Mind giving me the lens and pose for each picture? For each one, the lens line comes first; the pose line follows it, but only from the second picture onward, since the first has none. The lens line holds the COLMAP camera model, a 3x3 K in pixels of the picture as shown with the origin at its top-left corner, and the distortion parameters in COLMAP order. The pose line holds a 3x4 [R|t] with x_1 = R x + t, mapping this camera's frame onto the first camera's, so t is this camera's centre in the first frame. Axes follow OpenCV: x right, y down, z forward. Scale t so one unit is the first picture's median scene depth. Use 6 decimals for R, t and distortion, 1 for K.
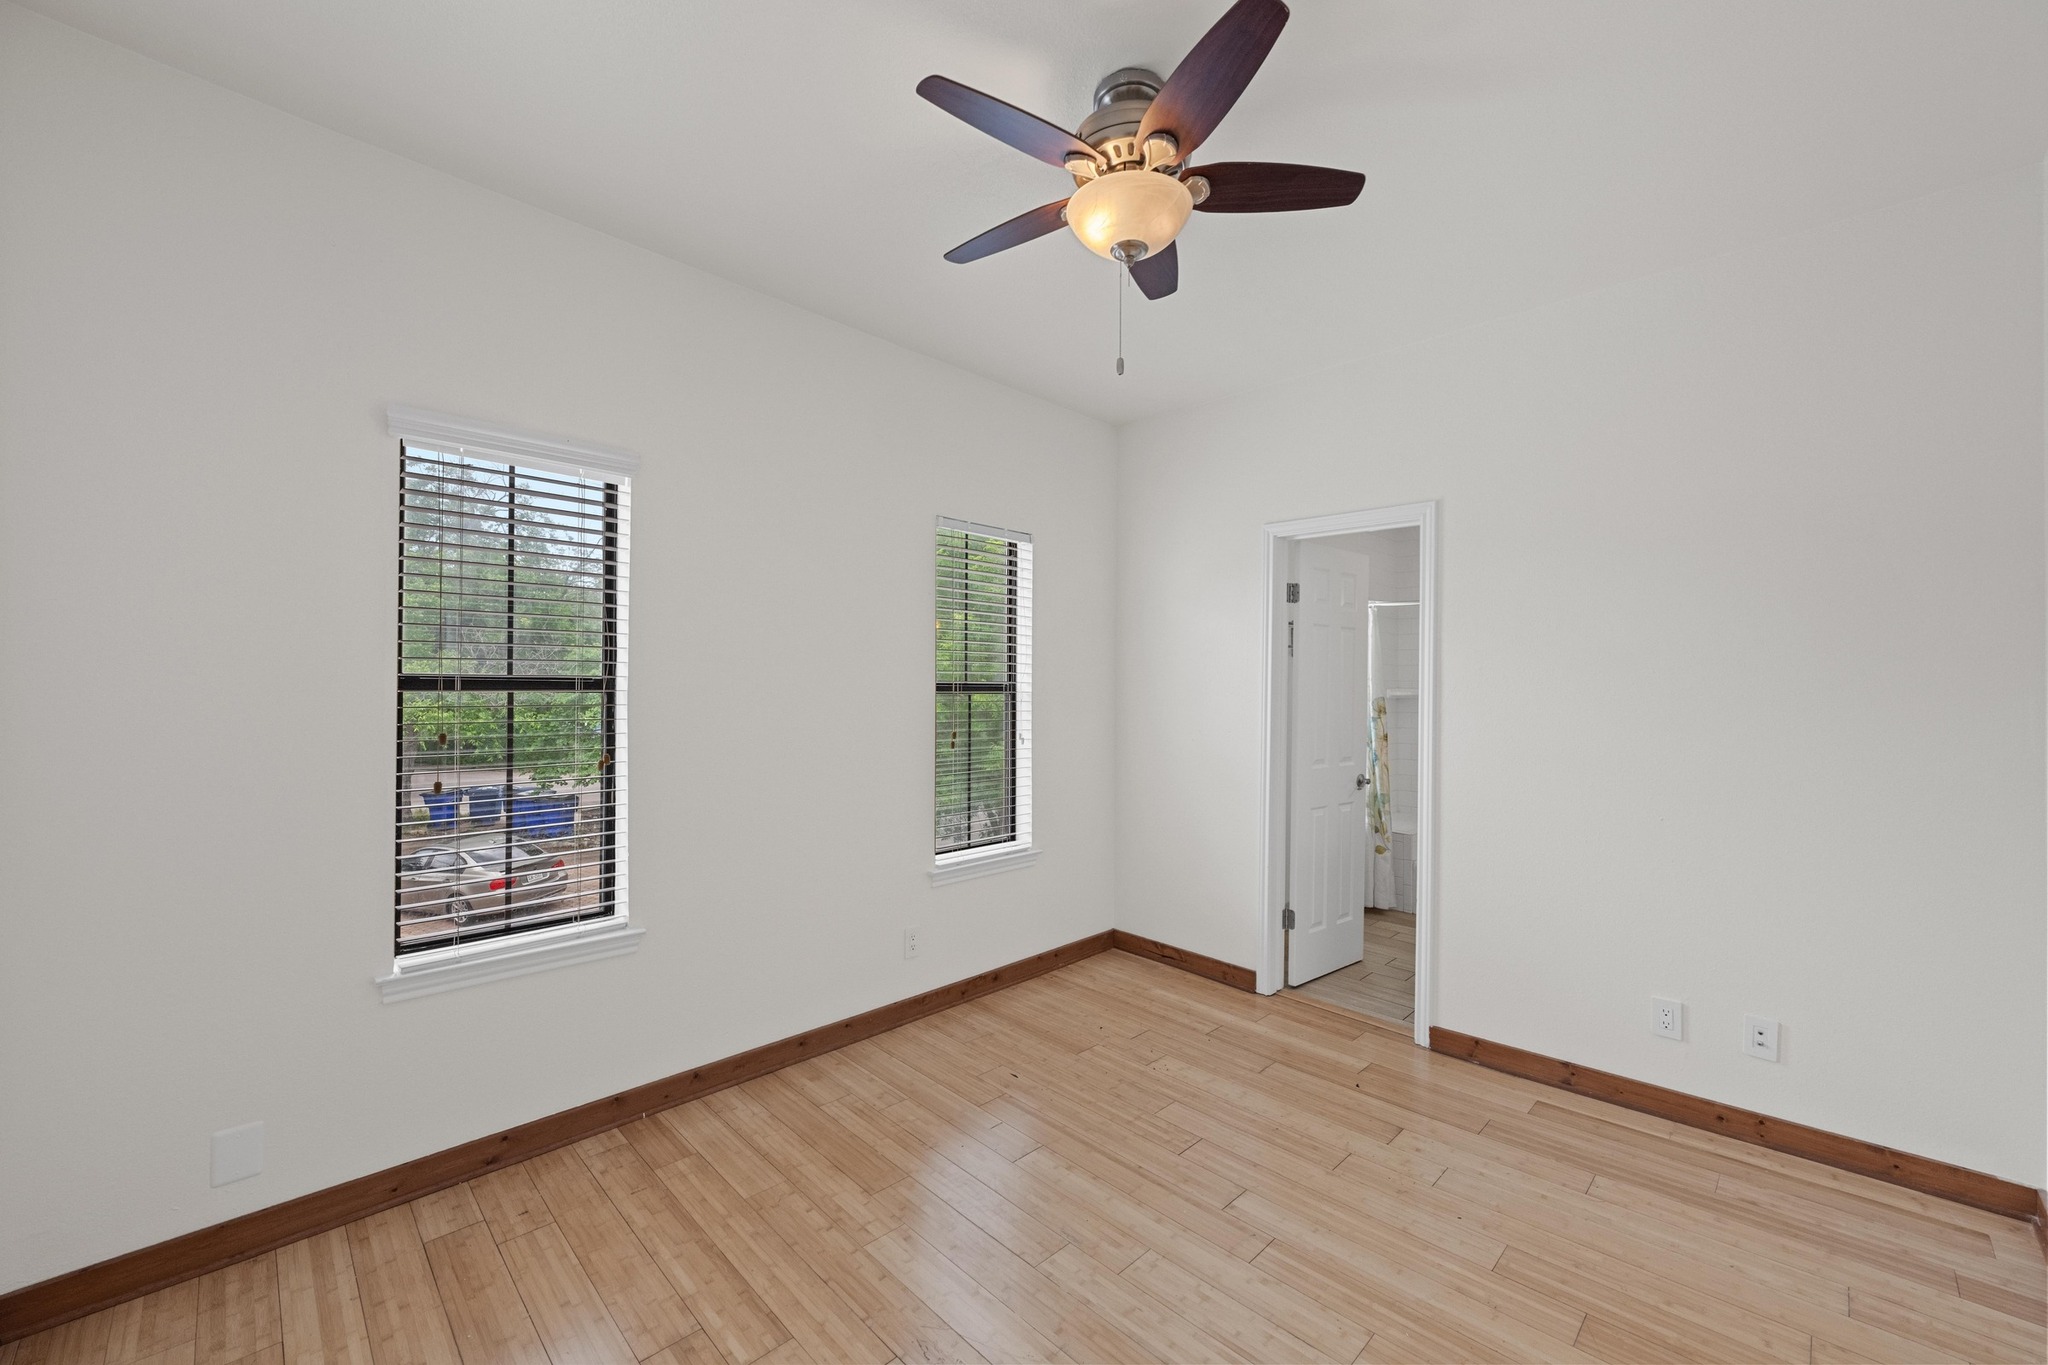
lens RADIAL K [[814.1, 0, 1025.5], [0, 814.1, 682.4], [0, 0, 1]] dist [-0.004025, 0.000008]
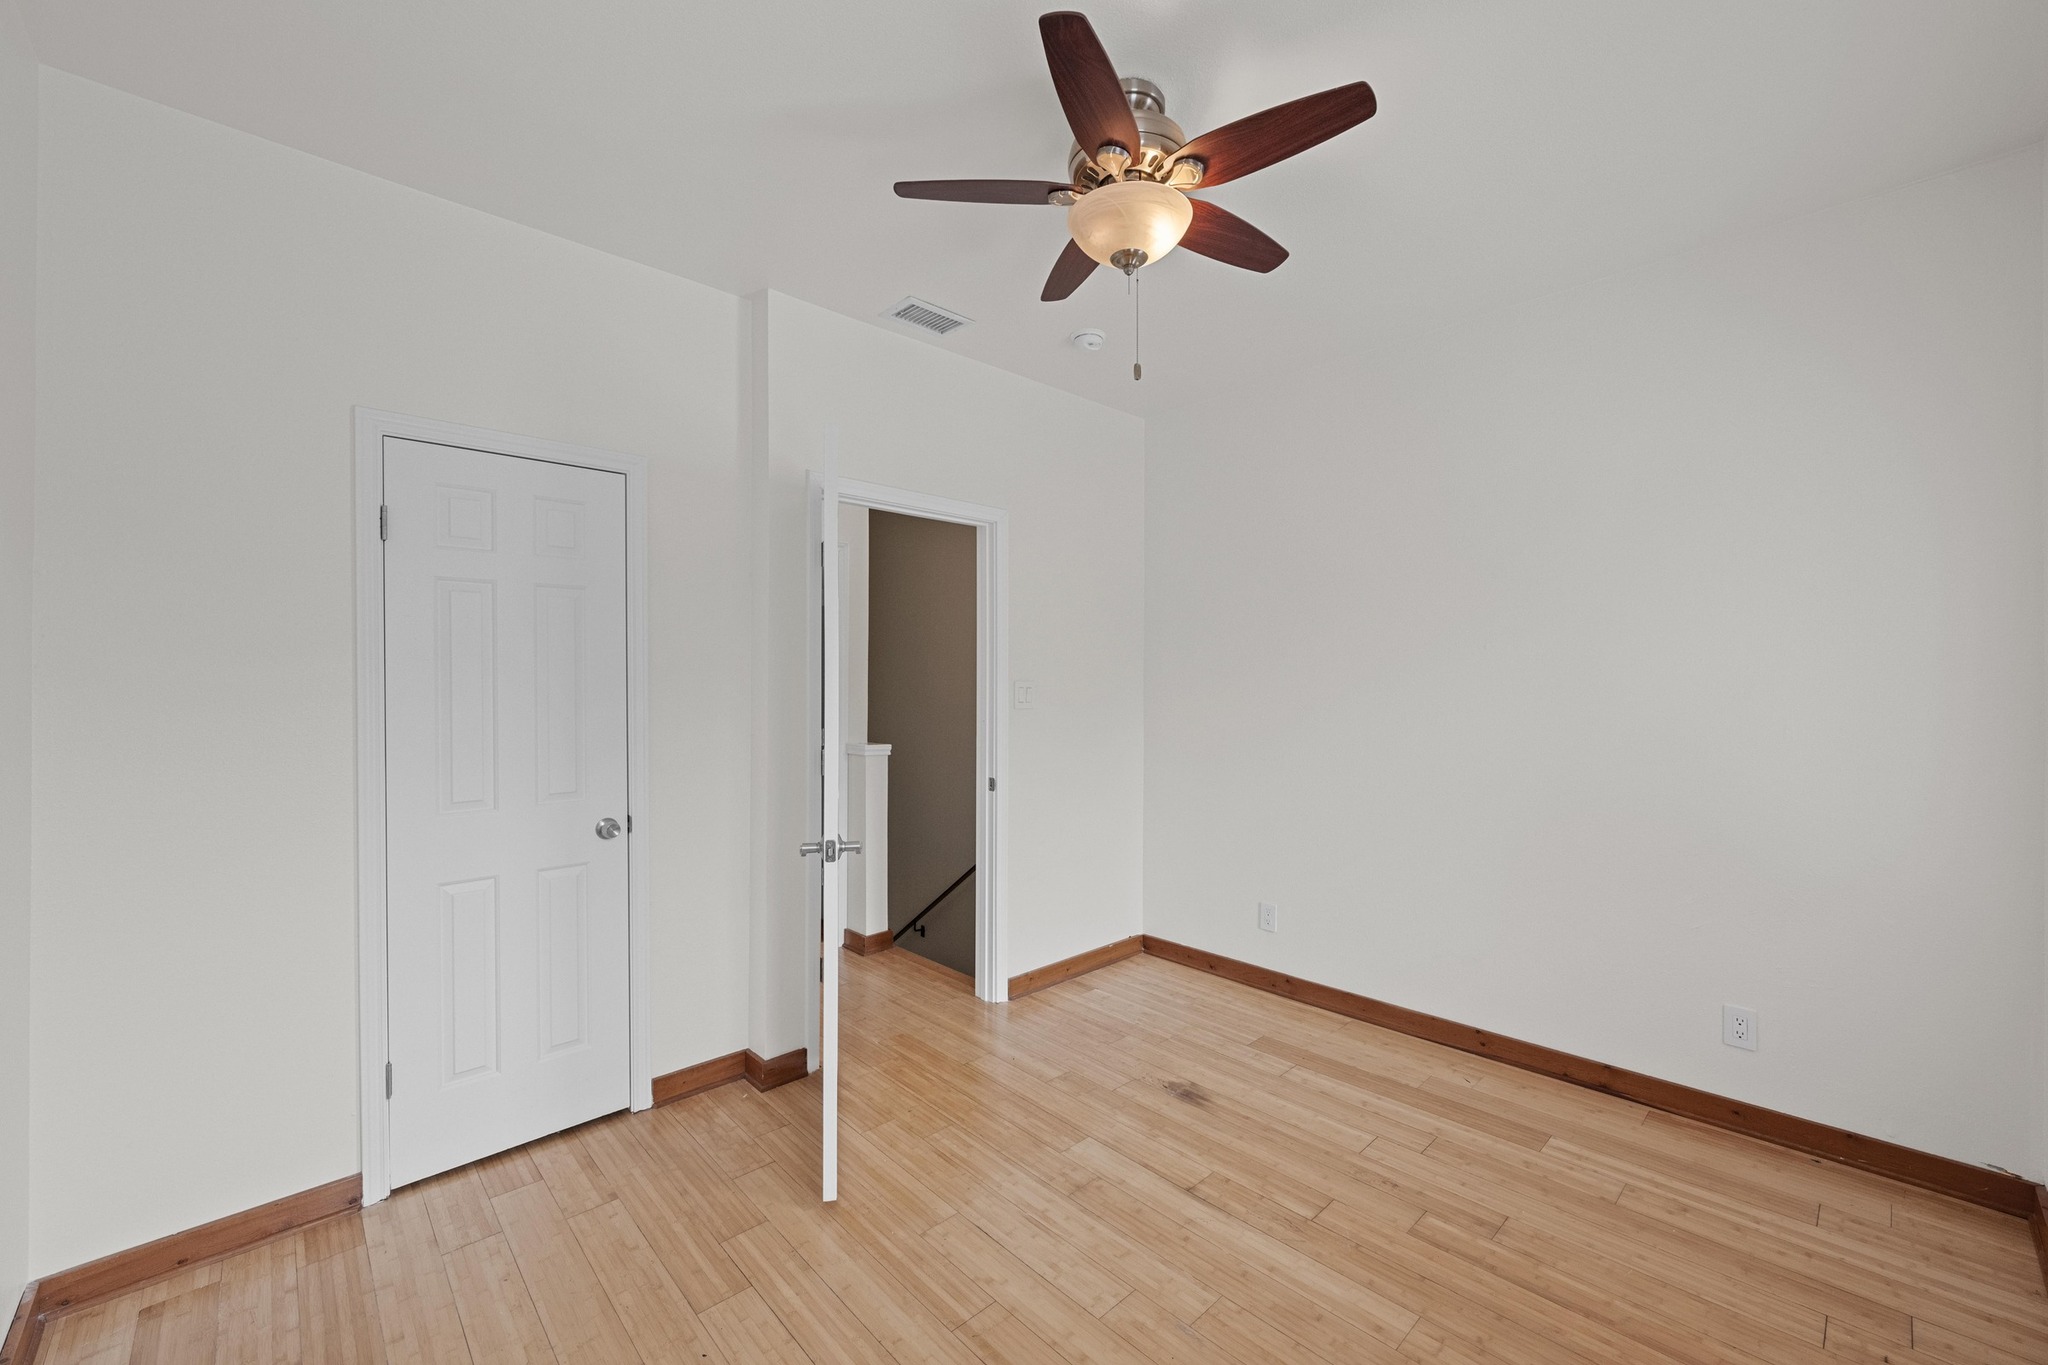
lens RADIAL K [[814.1, 0, 1025.5], [0, 814.1, 682.4], [0, 0, 1]] dist [-0.004025, 0.000008]
pose [[-0.999562, -0.004760, 0.029215, 0.225864], [-0.004870, 0.999981, -0.003686, -0.001984], [-0.029197, -0.003826, -0.999566, 2.027529]]
